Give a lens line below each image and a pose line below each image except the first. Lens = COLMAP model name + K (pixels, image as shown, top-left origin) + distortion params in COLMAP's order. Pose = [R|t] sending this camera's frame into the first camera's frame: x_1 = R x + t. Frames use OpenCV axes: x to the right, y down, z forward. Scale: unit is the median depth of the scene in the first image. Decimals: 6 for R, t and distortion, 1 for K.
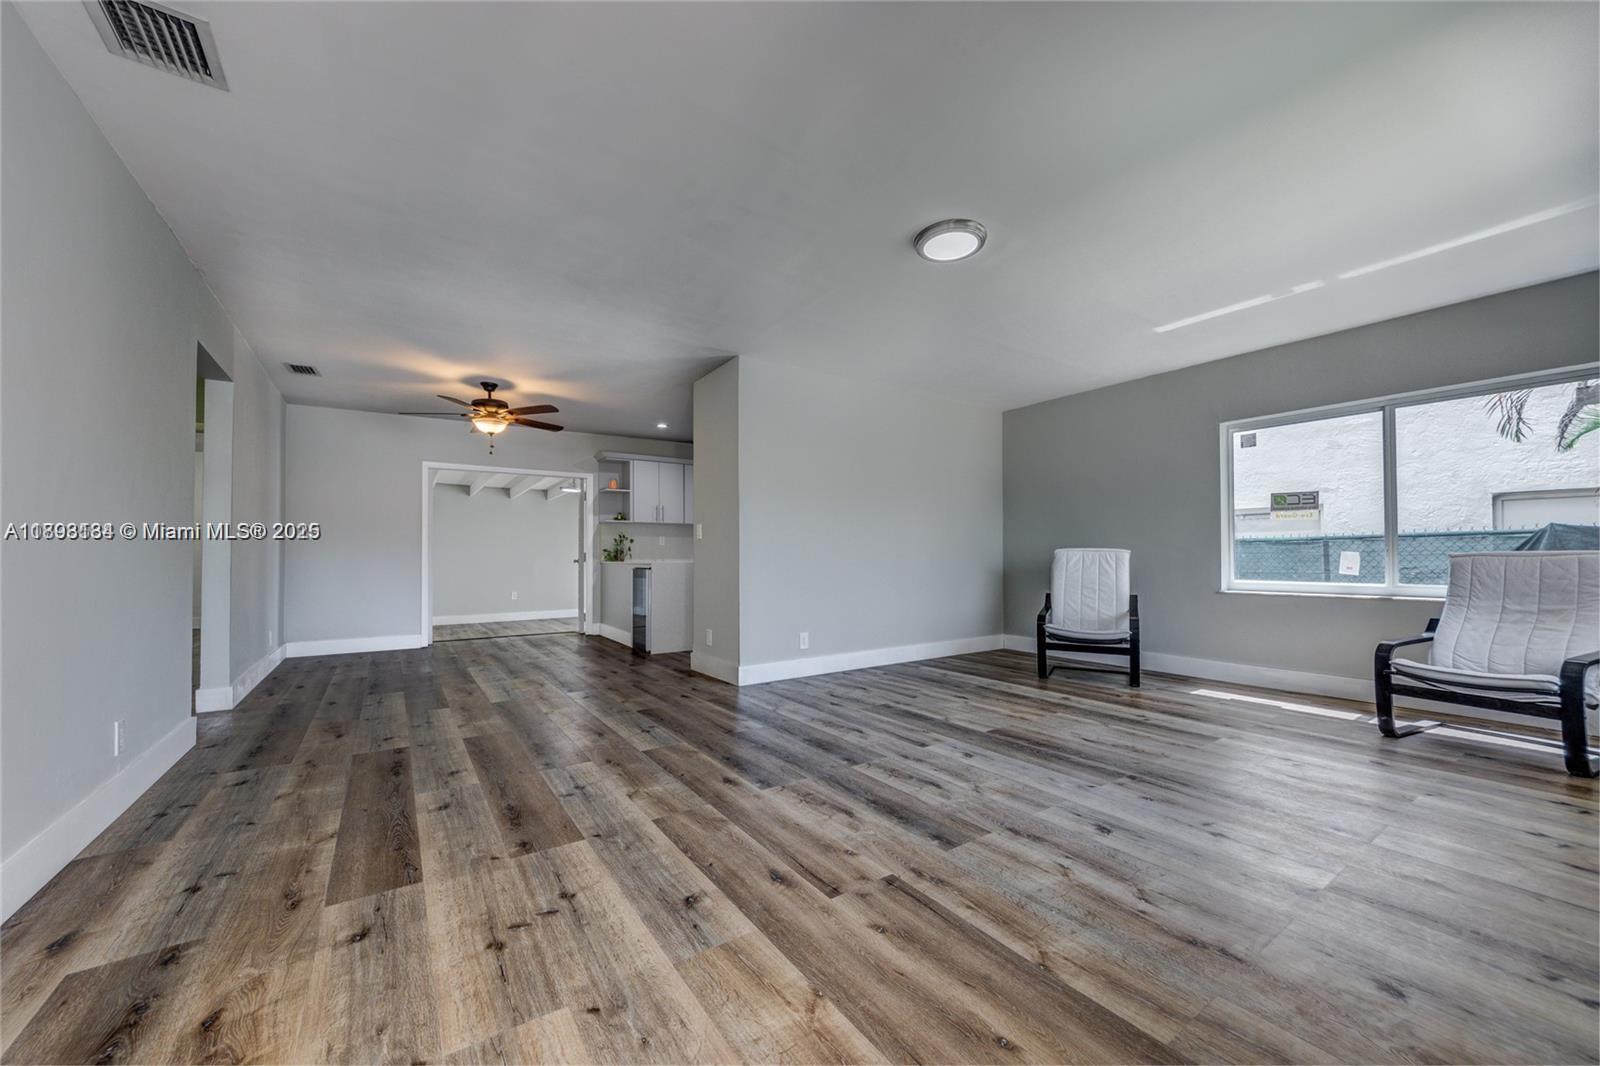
lens RADIAL K [[605.9, 0, 800.0], [0, 605.9, 533.0], [0, 0, 1]] dist [0.001878, -0.004312]
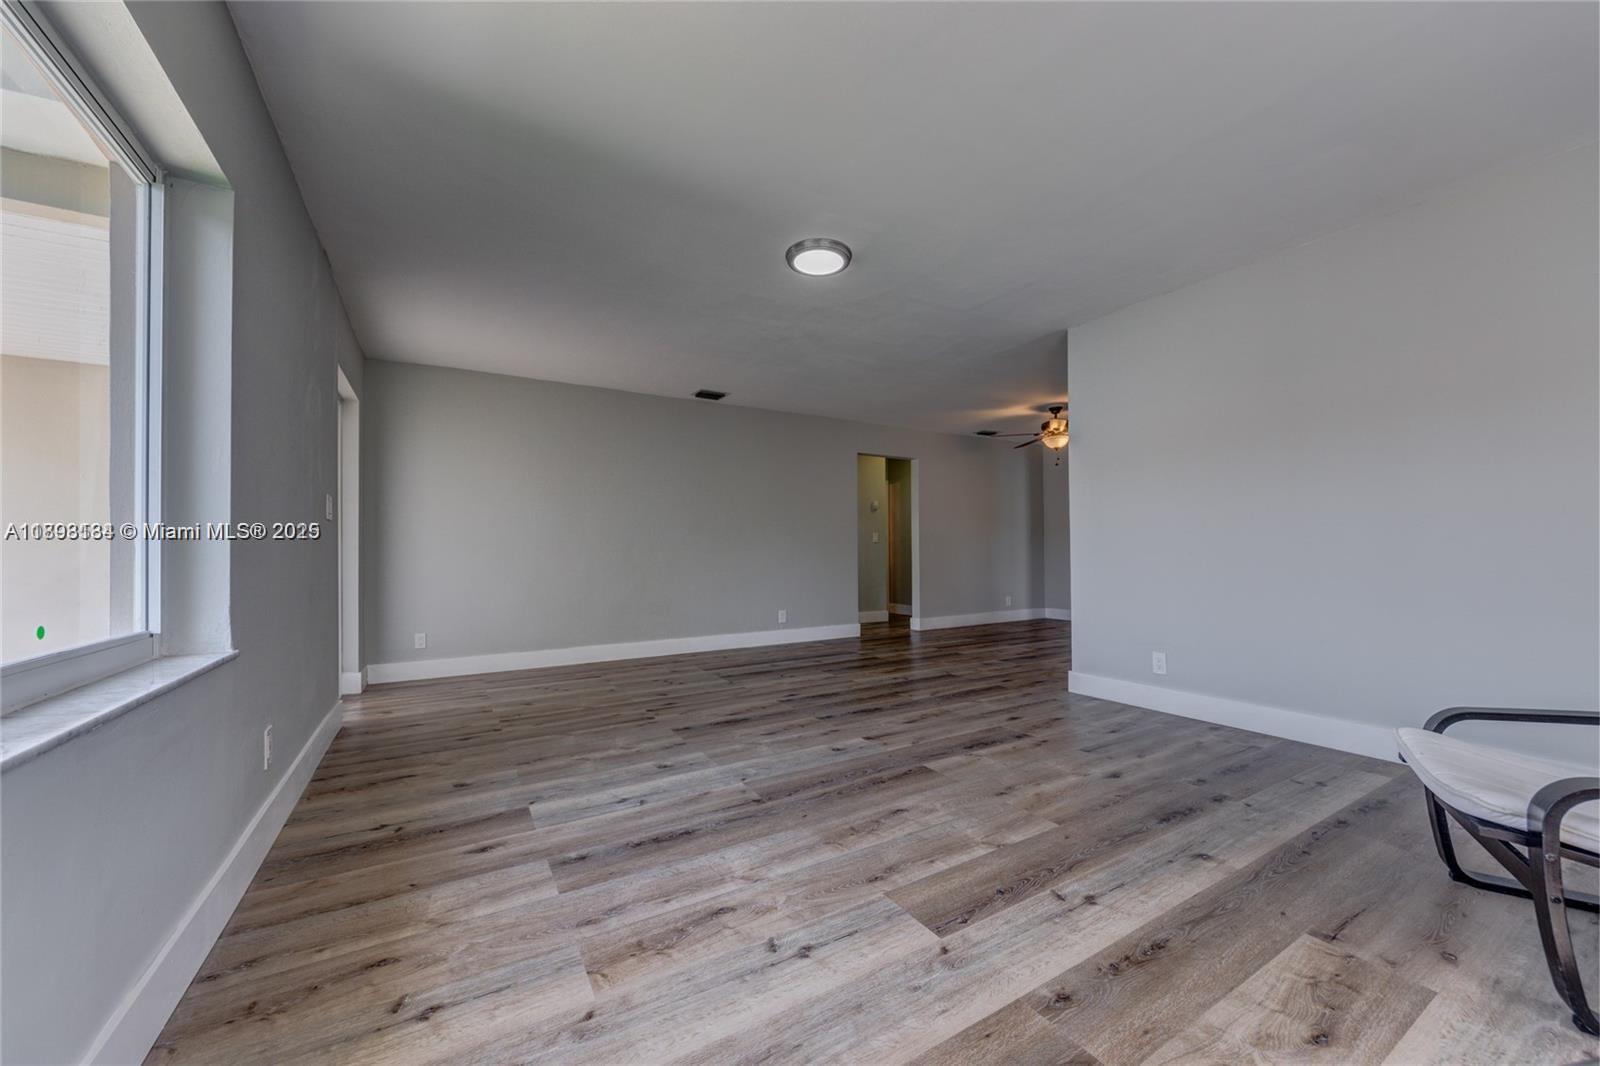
lens RADIAL K [[588.8, 0, 800.0], [0, 588.8, 533.0], [0, 0, 1]] dist [0.001571, -0.000008]
pose [[-0.053670, -0.024226, -0.998265, 1.786169], [0.044647, 0.998648, -0.026636, 0.036029], [0.997560, -0.045999, -0.052516, 1.402448]]
